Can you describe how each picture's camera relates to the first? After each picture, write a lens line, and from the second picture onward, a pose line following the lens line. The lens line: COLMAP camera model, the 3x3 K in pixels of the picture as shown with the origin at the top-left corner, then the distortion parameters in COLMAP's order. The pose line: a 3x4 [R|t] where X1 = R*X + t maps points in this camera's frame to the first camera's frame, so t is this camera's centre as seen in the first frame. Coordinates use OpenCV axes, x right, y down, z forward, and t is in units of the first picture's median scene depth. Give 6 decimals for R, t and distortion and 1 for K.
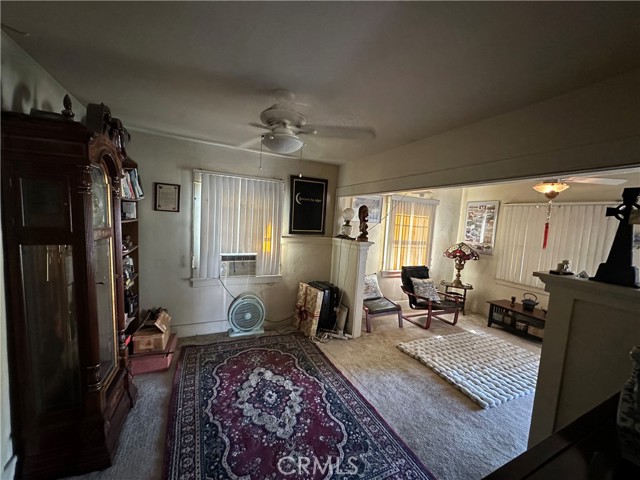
lens RADIAL K [[256.8, 0, 320.0], [0, 256.8, 240.0], [0, 0, 1]] dist [-0.002427, -0.000091]
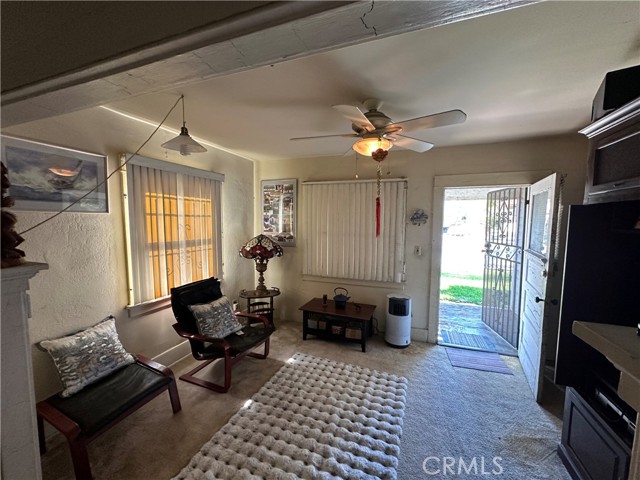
lens RADIAL K [[256.8, 0, 320.0], [0, 256.8, 240.0], [0, 0, 1]] dist [-0.002427, -0.000091]
pose [[0.723510, -0.113329, 0.680948, 0.183736], [0.091847, 0.993465, 0.067753, -0.009567], [-0.684176, 0.013523, 0.729191, 0.368729]]
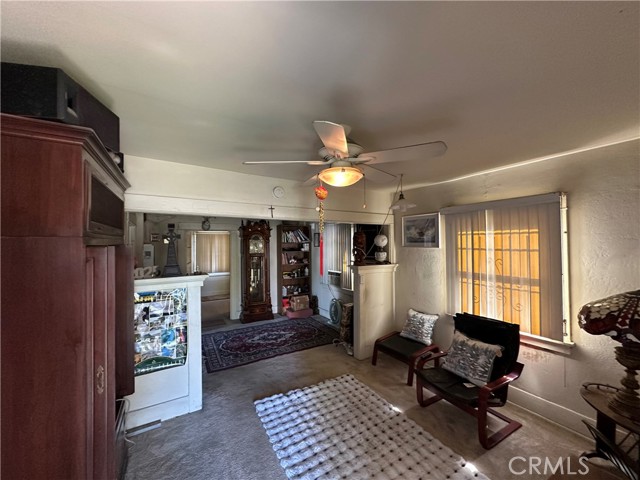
lens RADIAL K [[256.8, 0, 320.0], [0, 256.8, 240.0], [0, 0, 1]] dist [-0.002427, -0.000091]
pose [[0.086651, -0.074628, -0.993440, 0.924049], [-0.063473, 0.994751, -0.080263, -0.003484], [0.994215, 0.070011, 0.081460, 0.565370]]
